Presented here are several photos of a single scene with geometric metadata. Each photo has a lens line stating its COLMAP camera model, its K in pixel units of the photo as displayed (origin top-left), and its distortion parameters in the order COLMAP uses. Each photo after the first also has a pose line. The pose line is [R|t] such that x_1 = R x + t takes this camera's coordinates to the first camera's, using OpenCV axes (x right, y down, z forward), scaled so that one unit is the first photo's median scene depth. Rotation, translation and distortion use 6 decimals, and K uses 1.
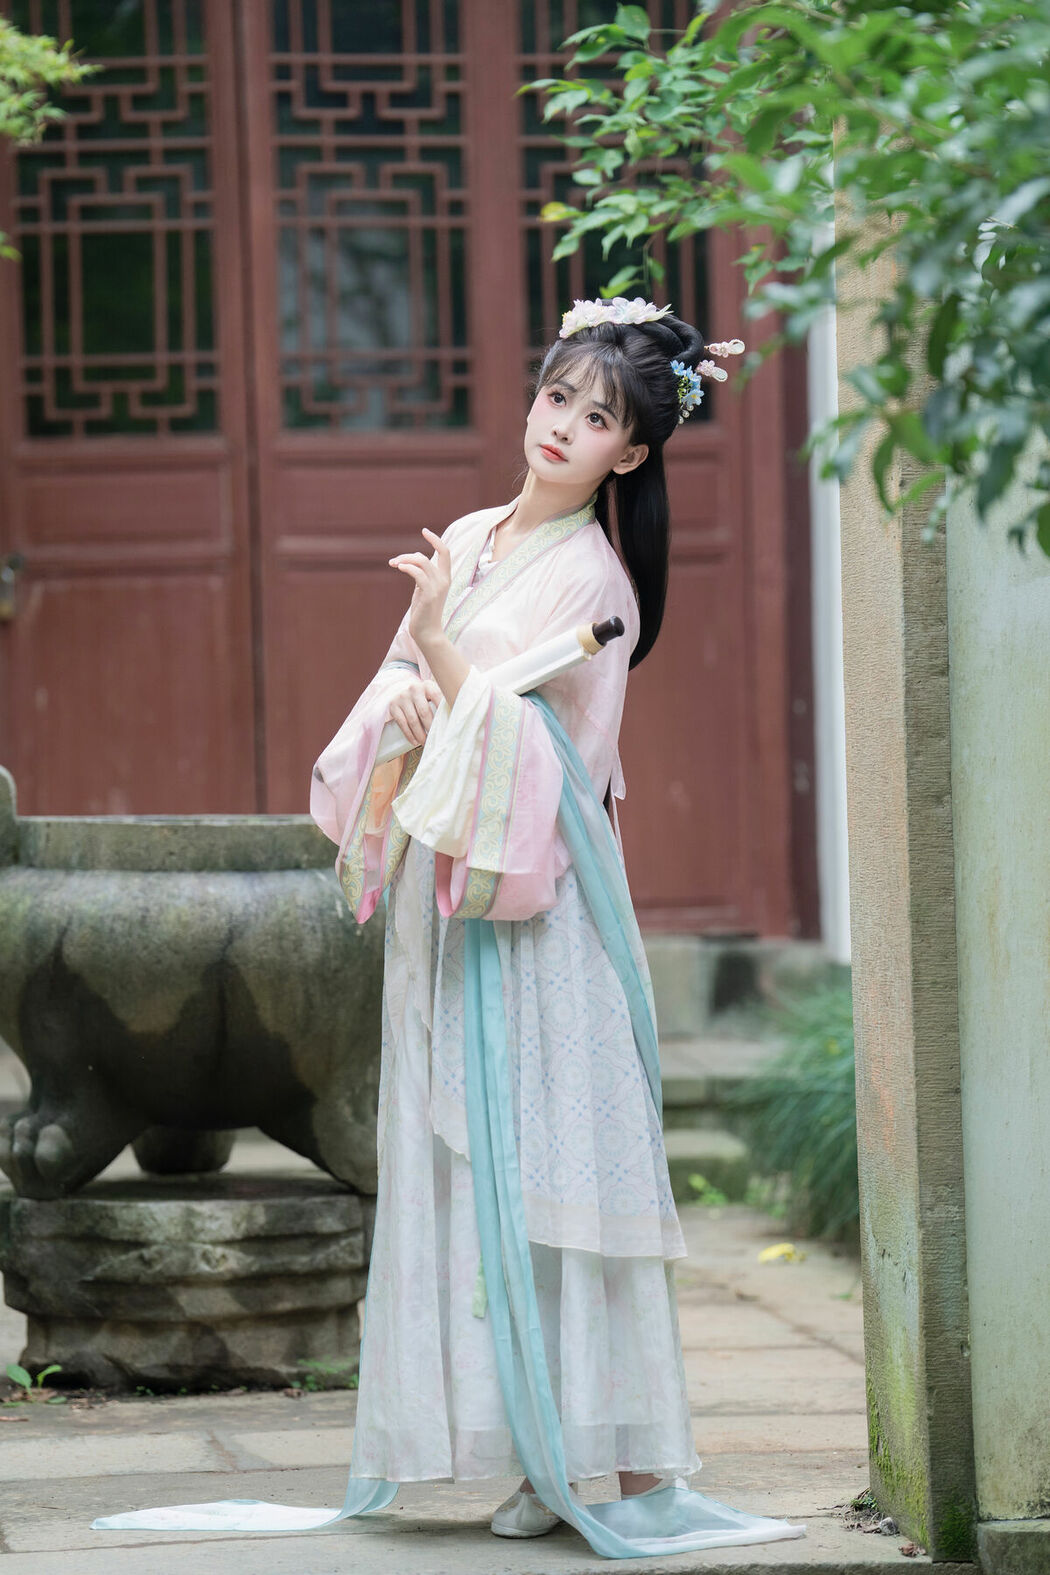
lens RADIAL K [[5915.7, 0, 525.0], [0, 5915.7, 787.5], [0, 0, 1]] dist [1.045108, -1.769612]
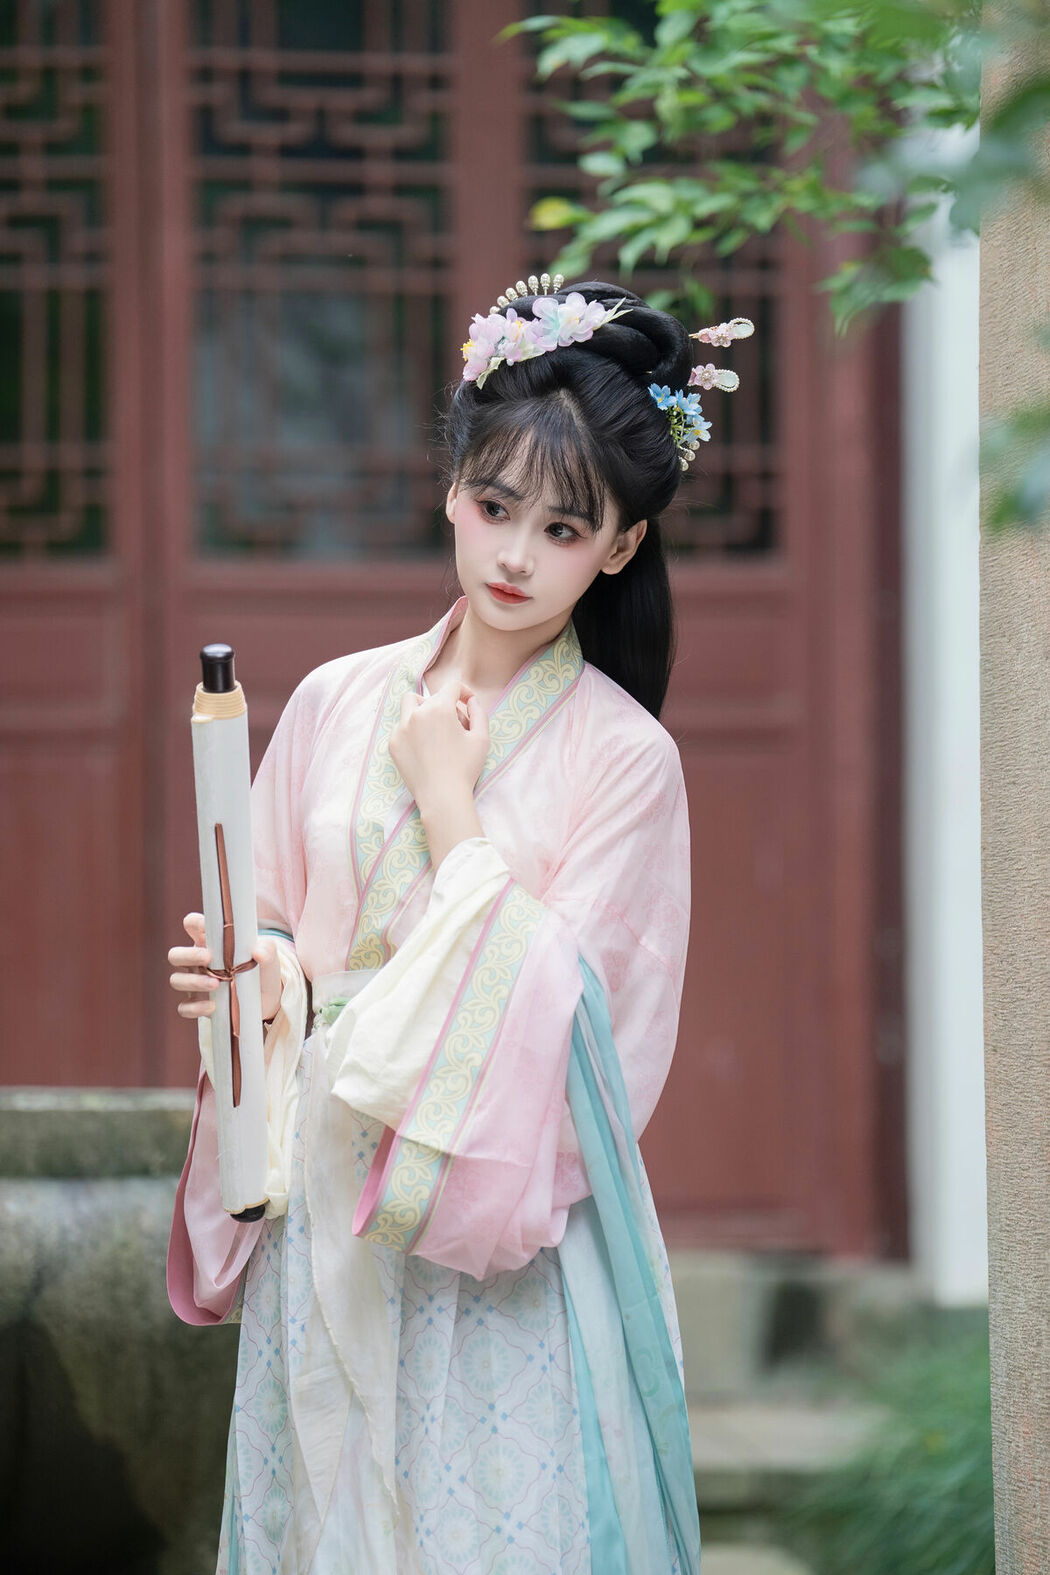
lens RADIAL K [[6933.5, 0, 503.5], [0, 6933.5, 641.7], [0, 0, 1]] dist [2.662781, 4.611376]
pose [[0.999784, 0.019434, -0.007363, 0.006156], [-0.019817, 0.998232, -0.056037, -0.002186], [0.006261, 0.056171, 0.998402, 0.201581]]
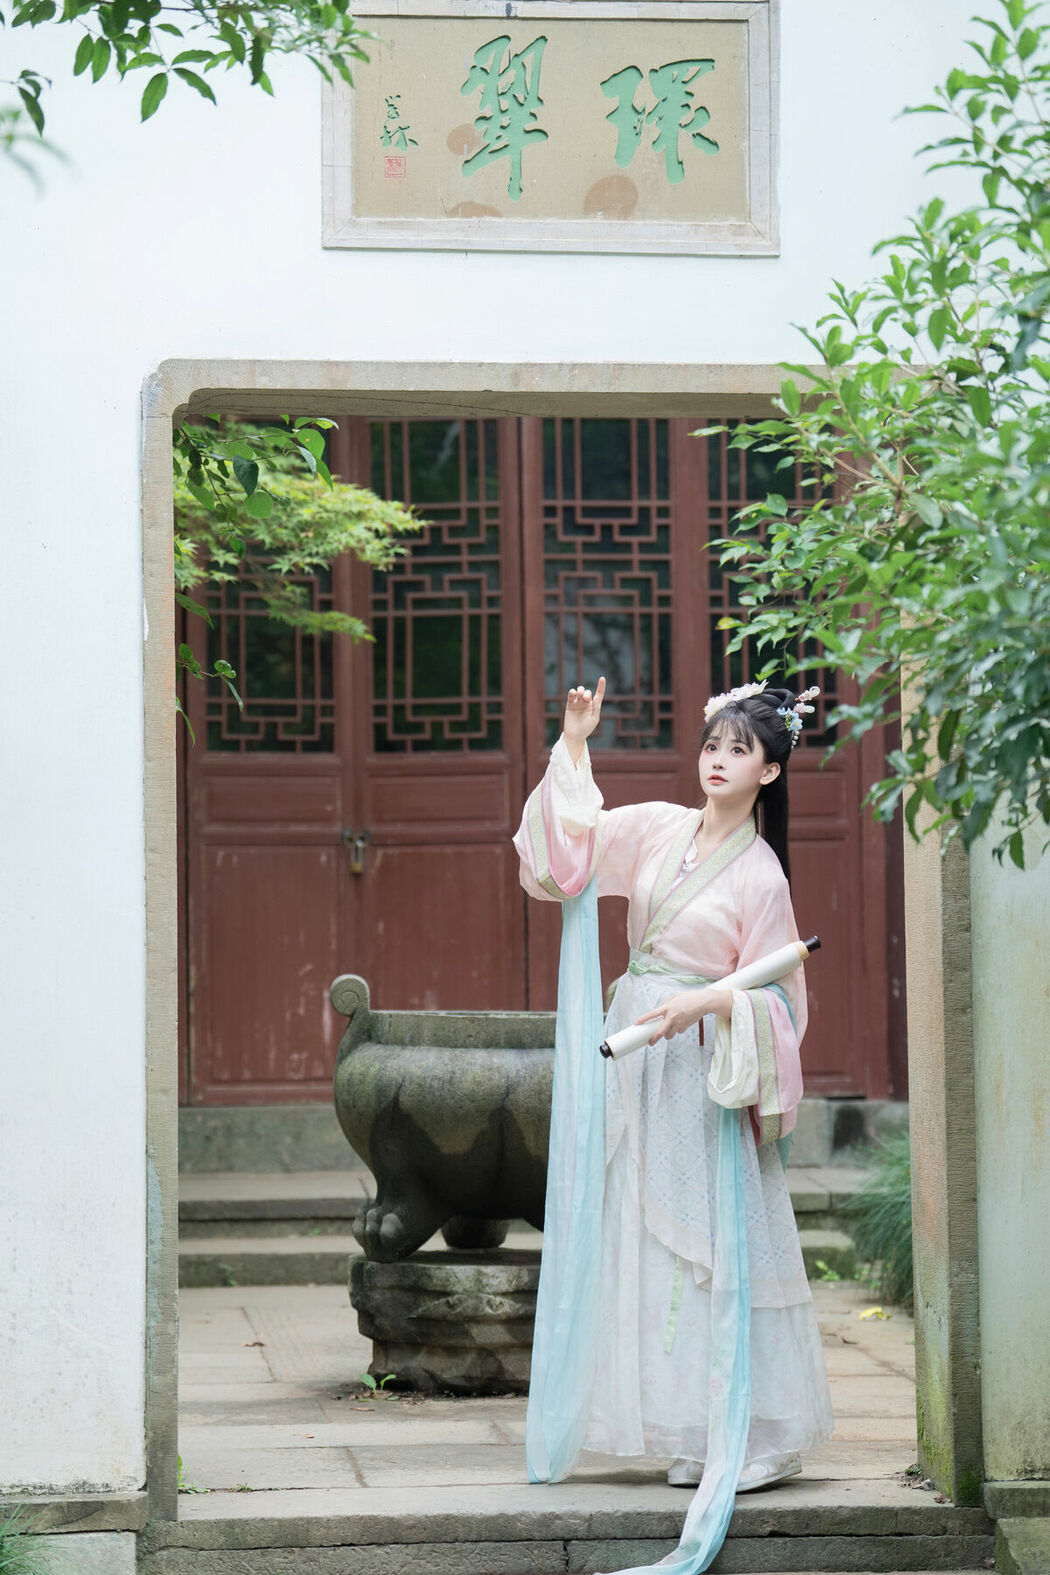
lens RADIAL K [[4349.7, 0, 525.0], [0, 4349.7, 787.5], [0, 0, 1]] dist [0.509092, 0.097574]
pose [[0.998941, 0.011448, -0.044558, 0.003939], [-0.013427, 0.998925, -0.044377, -0.003241], [0.044002, 0.044928, 0.998021, -0.122026]]
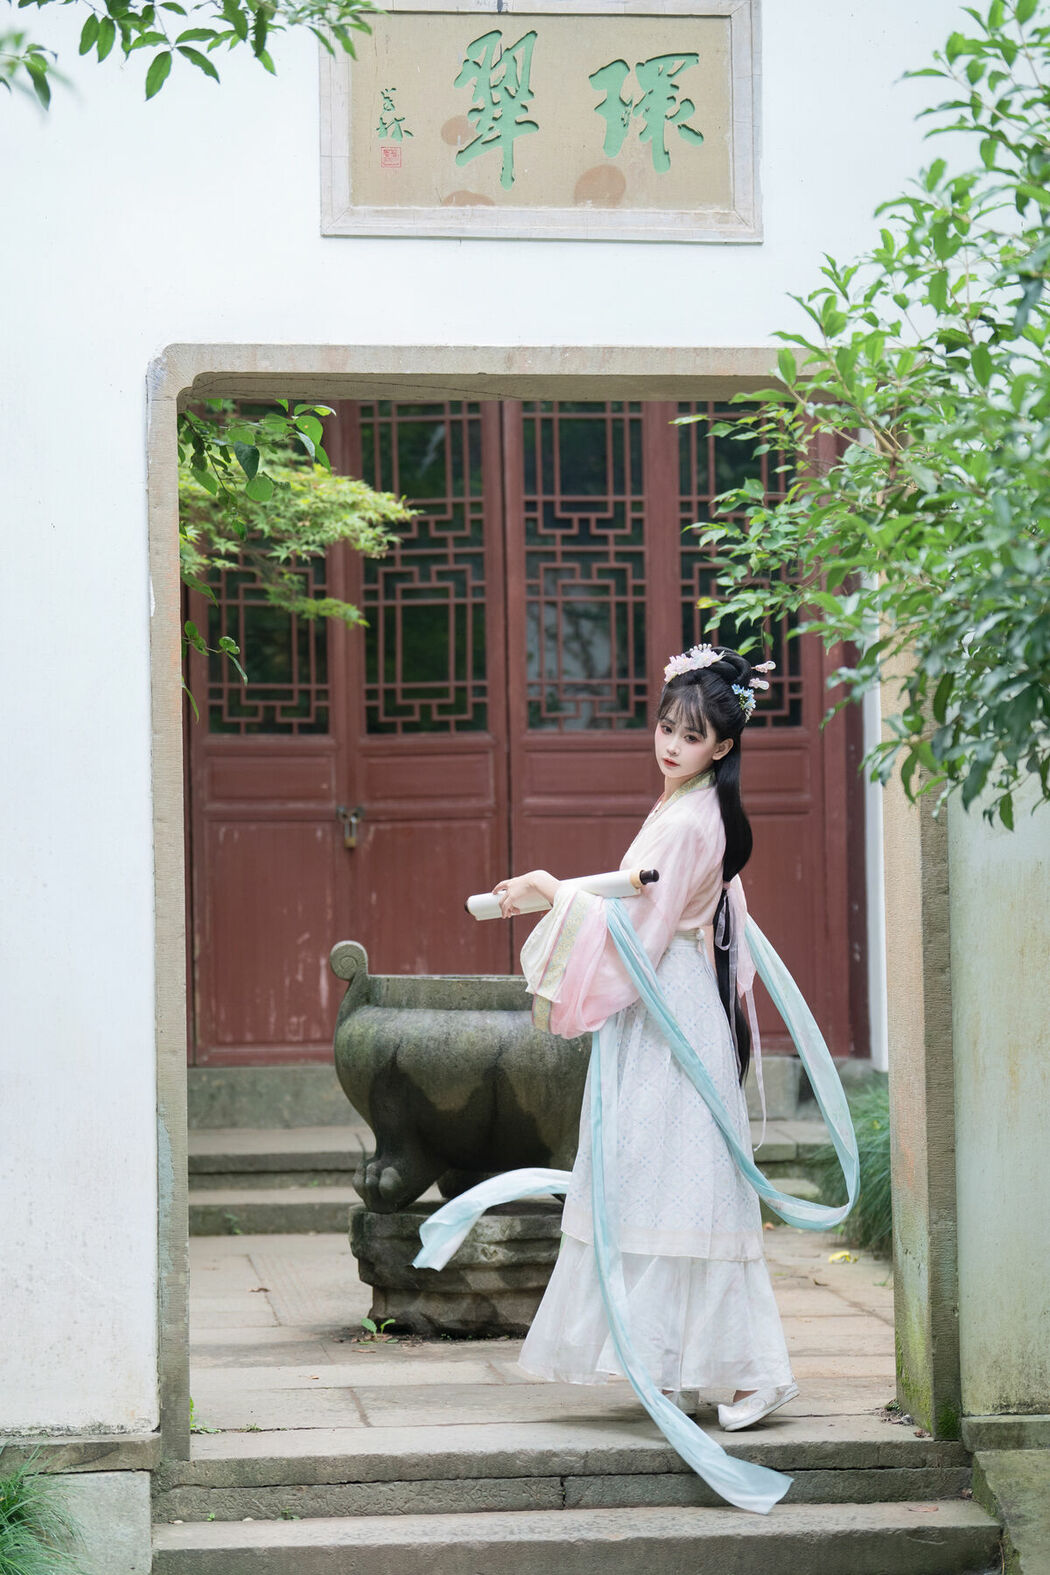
lens RADIAL K [[3956.8, 0, 570.2], [0, 3956.8, 838.1], [0, 0, 1]] dist [0.225833, 0.429094]
pose [[0.999648, 0.006928, -0.025628, -0.003660], [-0.007668, 0.999553, -0.028890, -0.001602], [0.025416, 0.029076, 0.999254, -0.068598]]
